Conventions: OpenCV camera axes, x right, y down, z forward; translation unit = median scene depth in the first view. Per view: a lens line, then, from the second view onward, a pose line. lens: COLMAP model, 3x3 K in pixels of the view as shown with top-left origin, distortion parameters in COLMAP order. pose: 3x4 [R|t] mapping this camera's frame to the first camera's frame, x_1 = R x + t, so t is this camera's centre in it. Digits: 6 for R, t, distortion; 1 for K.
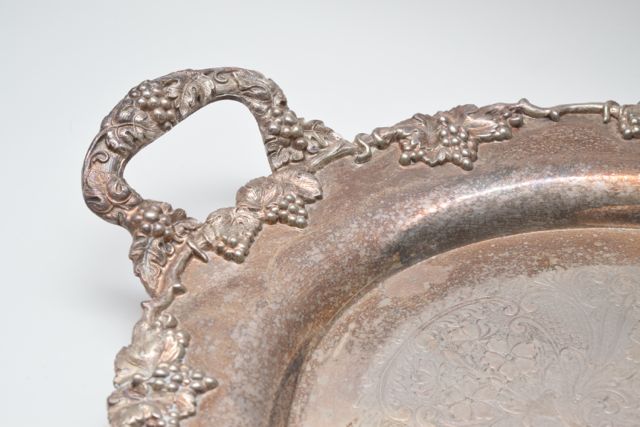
lens RADIAL K [[1431.5, 0, 320.8], [0, 1431.5, 212.7], [0, 0, 1]] dist [0.078633, 0.000000]
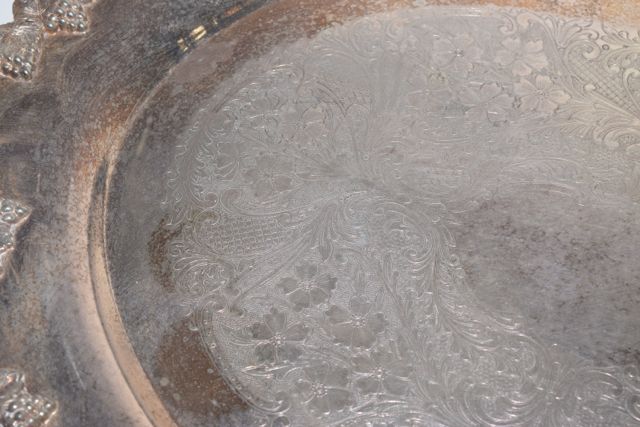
lens RADIAL K [[1308.6, 0, 317.3], [0, 1308.6, 216.1], [0, 0, 1]] dist [0.068794, 0.000000]
pose [[0.978643, -0.190614, 0.076964, 0.052488], [0.163742, 0.949191, 0.268746, -0.087827], [-0.124280, -0.250405, 0.960131, 0.046638]]
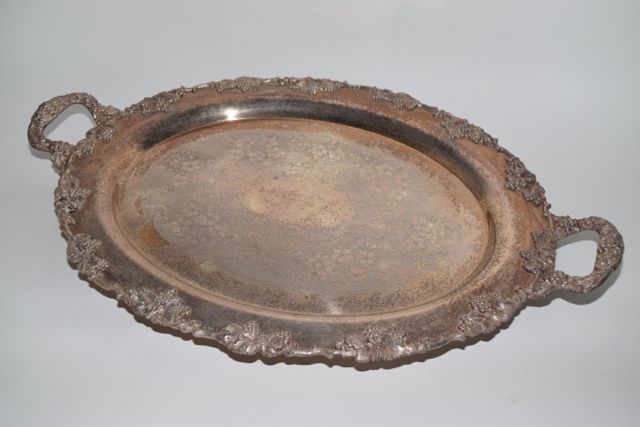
lens RADIAL K [[686.2, 0, 320.4], [0, 686.2, 212.7], [0, 0, 1]] dist [-0.045744, 0.000000]
pose [[0.949422, -0.220859, 0.223201, 0.046550], [0.215770, 0.975300, 0.047249, 0.175014], [-0.228123, 0.003300, 0.973627, -0.421225]]
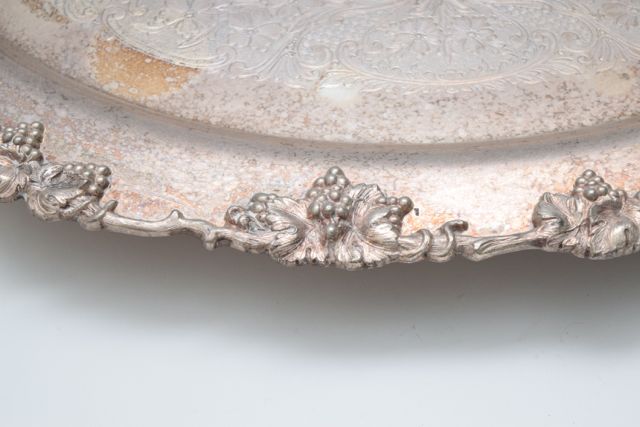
lens RADIAL K [[1431.5, 0, 320.6], [0, 1431.5, 214.2], [0, 0, 1]] dist [0.078633, 0.000000]
pose [[0.723292, -0.567556, 0.393356, -0.304654], [0.459126, 0.820741, 0.339981, 0.027885], [-0.515802, -0.065305, 0.854215, -0.040218]]
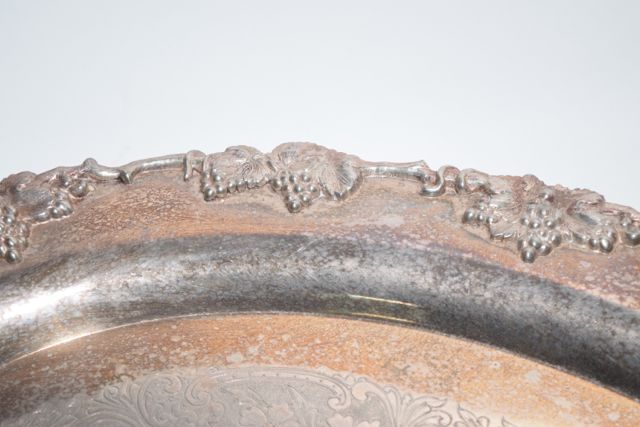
lens RADIAL K [[1431.5, 0, 319.9], [0, 1431.5, 214.1], [0, 0, 1]] dist [0.078633, 0.000000]
pose [[0.991124, -0.108345, 0.077039, 0.224001], [0.100206, 0.989658, 0.102647, -0.129692], [-0.087363, -0.094016, 0.991730, 0.175377]]
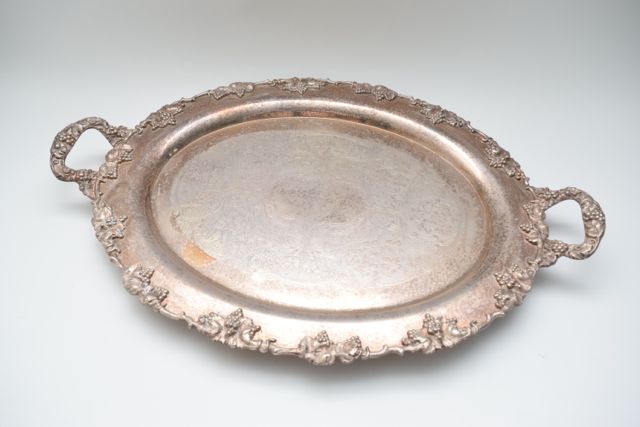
lens RADIAL K [[501.7, 0, 321.6], [0, 501.7, 213.2], [0, 0, 1]] dist [-0.068742, 0.000607]
pose [[0.860286, -0.378418, 0.341625, -0.066221], [0.309854, 0.920238, 0.239068, -0.014062], [-0.404844, -0.099813, 0.908922, -0.134508]]
